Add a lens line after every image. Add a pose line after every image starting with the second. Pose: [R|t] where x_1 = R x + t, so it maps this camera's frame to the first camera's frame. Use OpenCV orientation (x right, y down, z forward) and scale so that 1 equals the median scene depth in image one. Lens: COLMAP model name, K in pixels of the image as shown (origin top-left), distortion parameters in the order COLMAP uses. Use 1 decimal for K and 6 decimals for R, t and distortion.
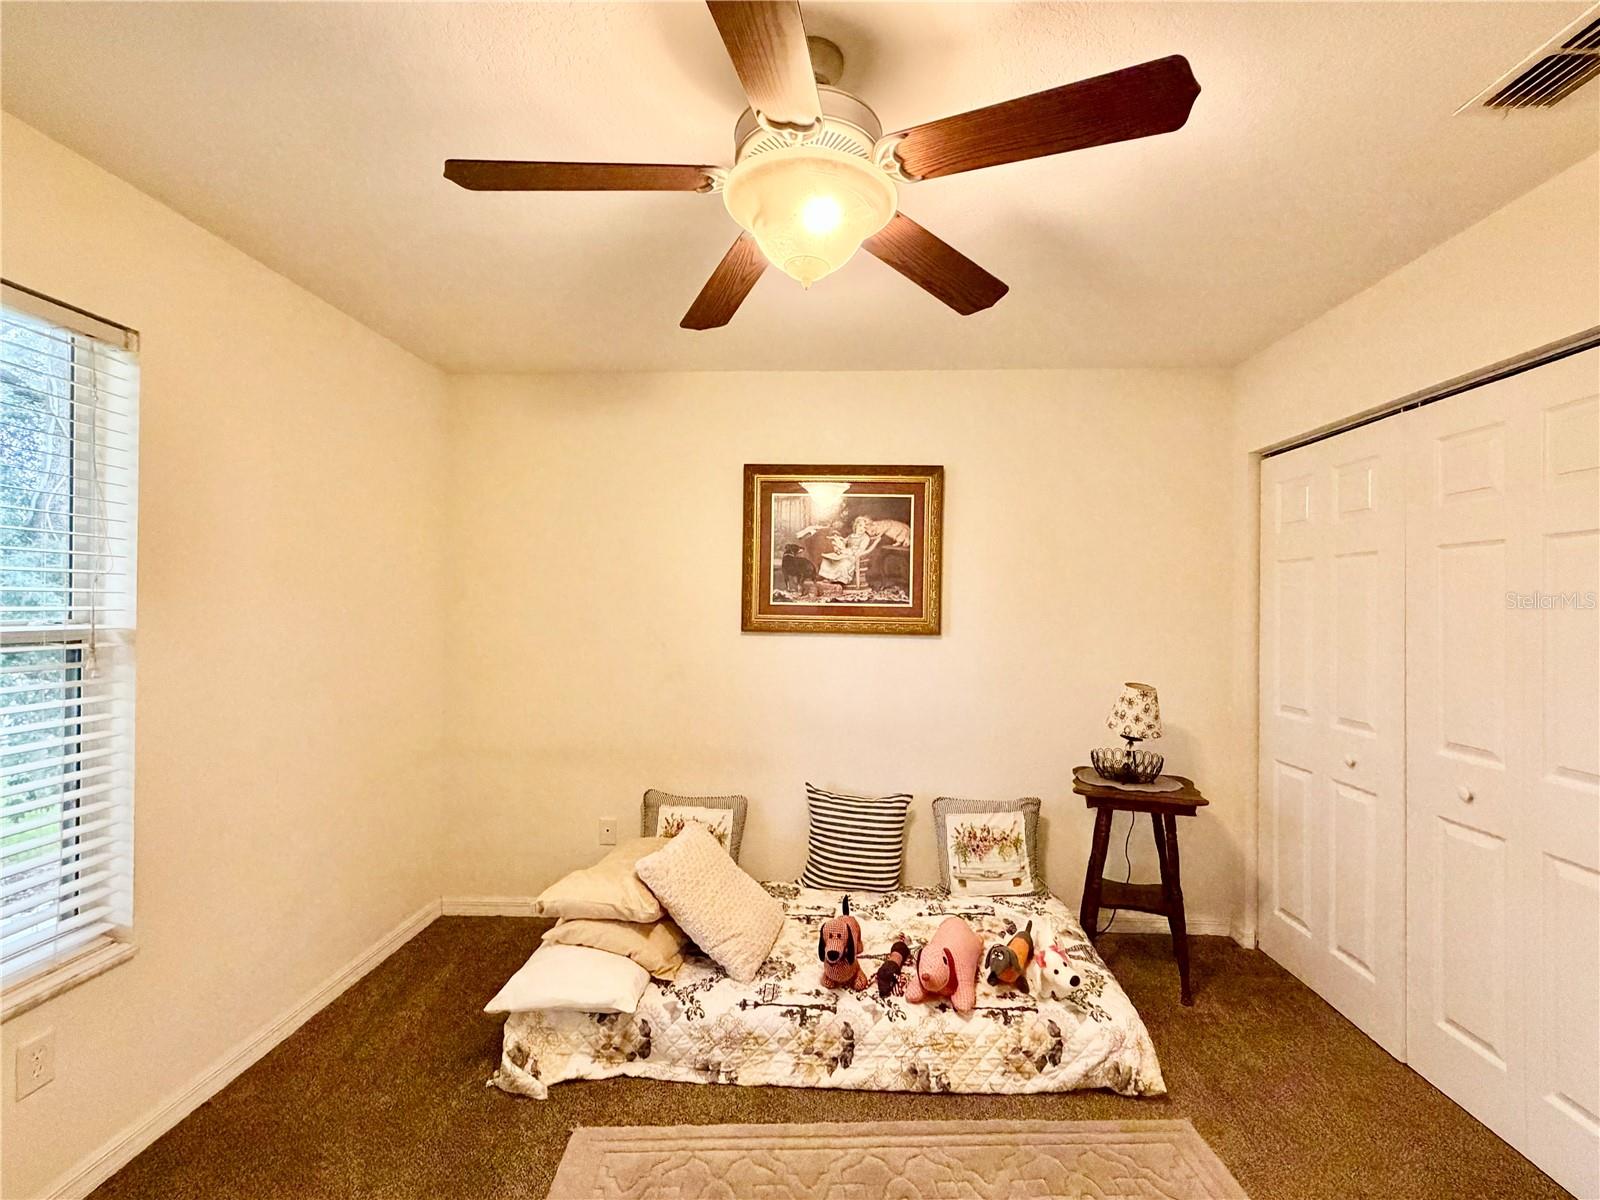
lens RADIAL K [[717.9, 0, 802.6], [0, 717.9, 605.1], [0, 0, 1]] dist [0.000978, -0.000778]
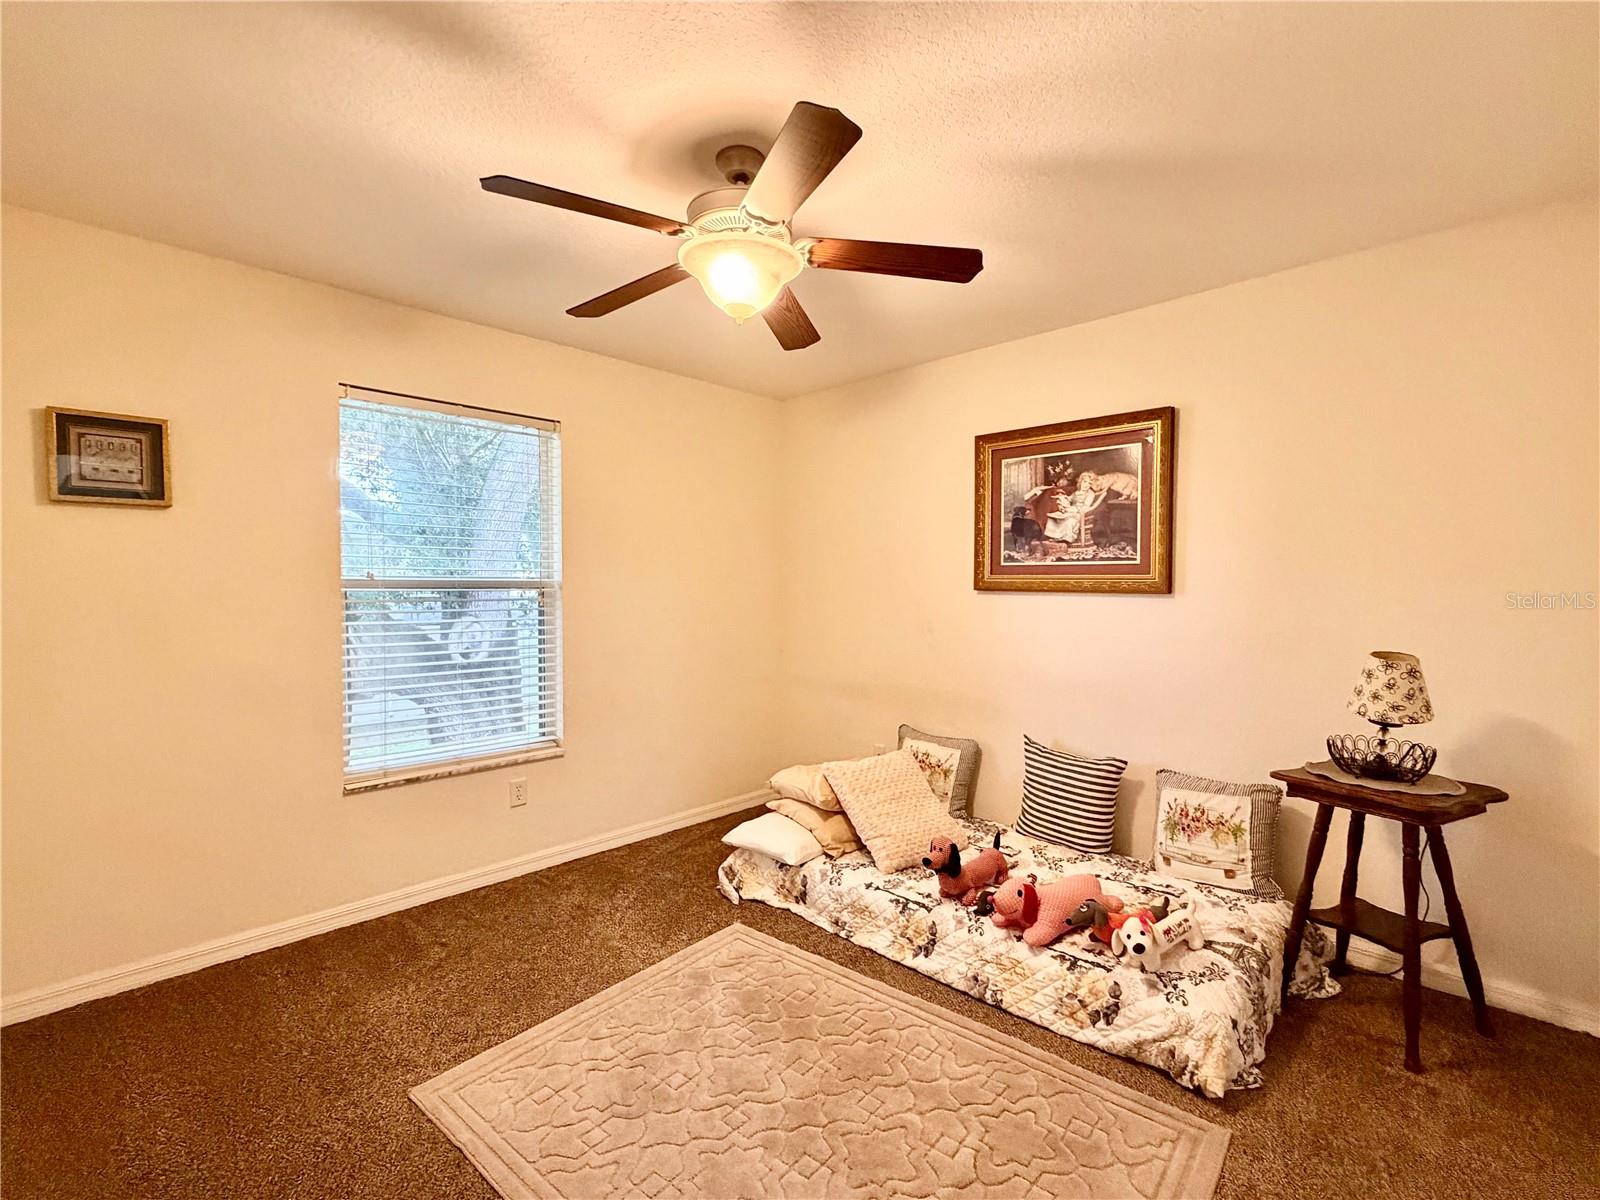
lens RADIAL K [[717.9, 0, 799.4], [0, 717.9, 602.6], [0, 0, 1]] dist [0.000978, -0.000778]
pose [[0.749195, 0.007970, -0.662301, 0.511972], [0.007552, 0.999760, 0.020574, 0.035887], [0.662306, -0.020415, 0.748955, 0.006361]]
